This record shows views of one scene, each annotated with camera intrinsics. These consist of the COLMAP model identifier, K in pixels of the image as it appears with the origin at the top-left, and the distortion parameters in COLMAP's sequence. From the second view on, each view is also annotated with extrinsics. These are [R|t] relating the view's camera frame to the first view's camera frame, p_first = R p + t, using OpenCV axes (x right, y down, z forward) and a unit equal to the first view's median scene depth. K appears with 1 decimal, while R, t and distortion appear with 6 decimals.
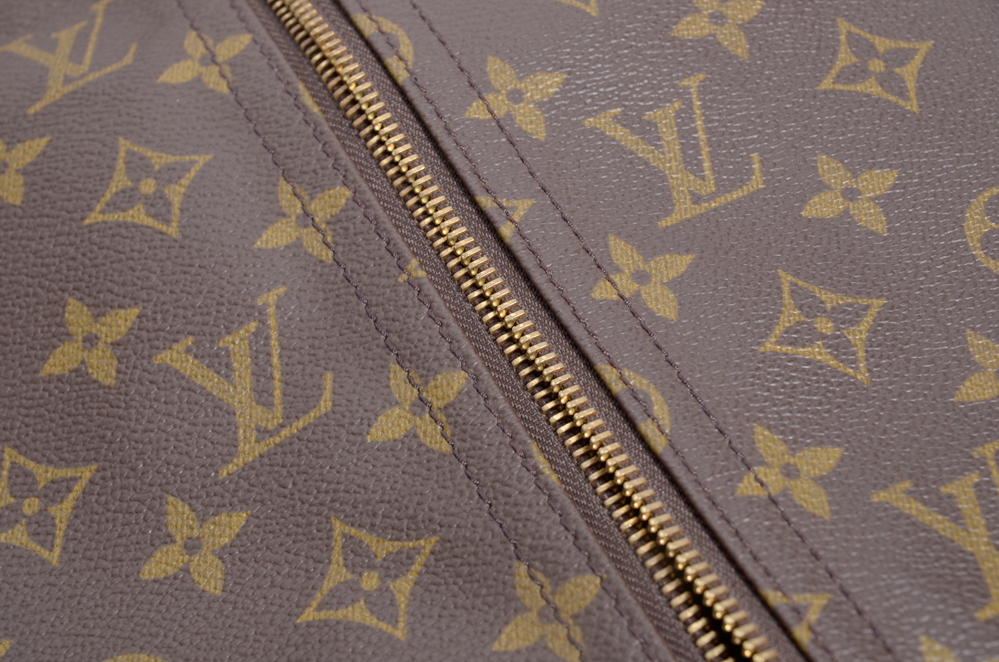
lens RADIAL K [[1917.5, 0, 494.9], [0, 1917.5, 328.1], [0, 0, 1]] dist [-0.117878, 0.000000]
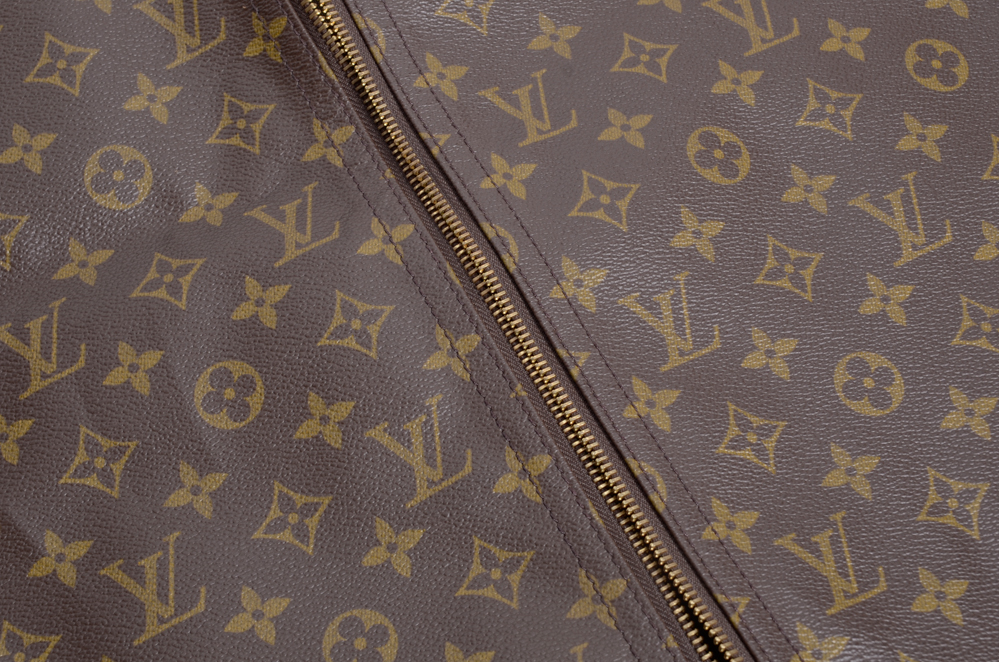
lens RADIAL K [[1917.5, 0, 502.6], [0, 1917.5, 333.2], [0, 0, 1]] dist [-0.117878, 0.000000]
pose [[0.994979, 0.050030, 0.086680, -0.211617], [-0.057916, 0.994166, 0.090991, -0.240426], [-0.081622, -0.095554, 0.992072, -0.715769]]
